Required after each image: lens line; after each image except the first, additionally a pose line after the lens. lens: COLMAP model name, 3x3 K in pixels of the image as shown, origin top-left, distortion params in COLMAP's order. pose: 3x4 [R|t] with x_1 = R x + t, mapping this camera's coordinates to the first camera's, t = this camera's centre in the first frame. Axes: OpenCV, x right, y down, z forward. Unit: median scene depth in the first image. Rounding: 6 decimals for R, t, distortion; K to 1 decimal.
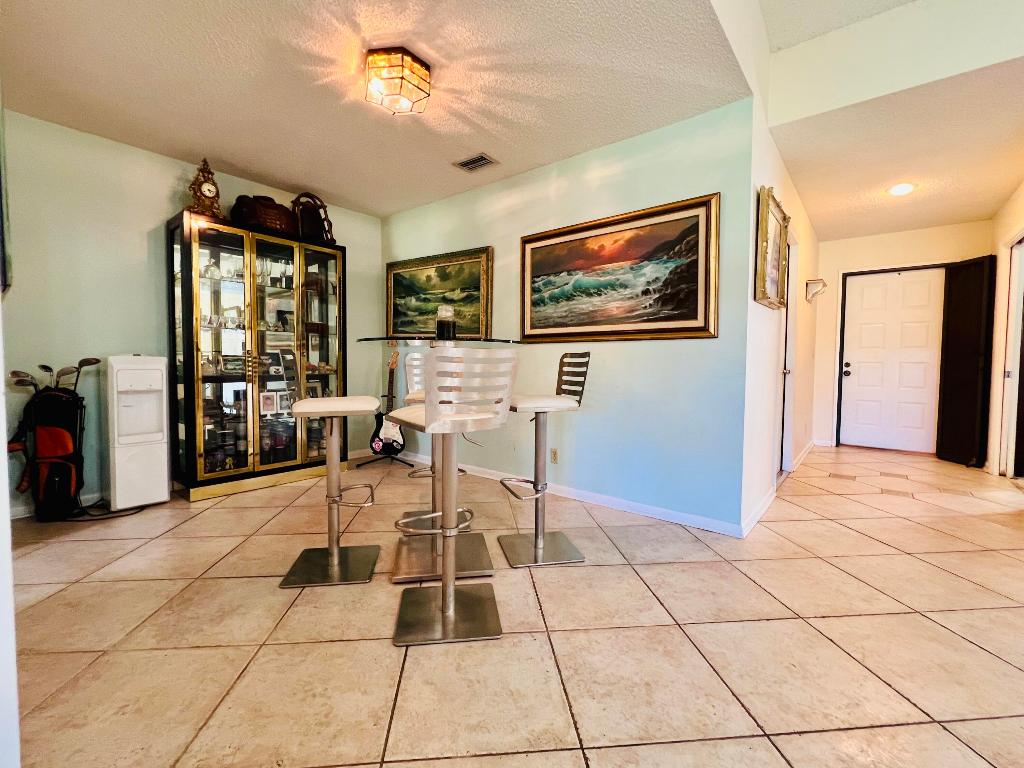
lens RADIAL K [[442.5, 0, 512.0], [0, 442.5, 384.0], [0, 0, 1]] dist [0.000511, 0.000293]
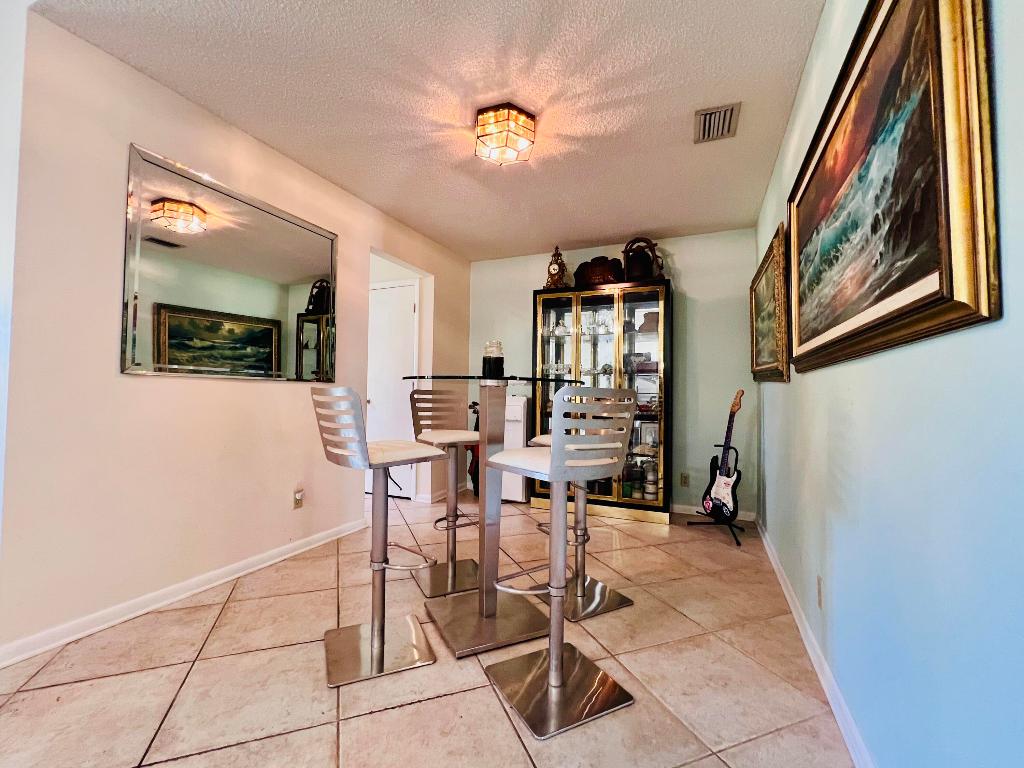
lens RADIAL K [[445.8, 0, 509.5], [0, 445.8, 379.3], [0, 0, 1]] dist [-0.001674, 0.000000]
pose [[0.275100, -0.039769, -0.960593, 0.542252], [-0.062536, 0.996288, -0.059156, -0.028817], [0.959379, 0.076346, 0.271592, 0.559587]]
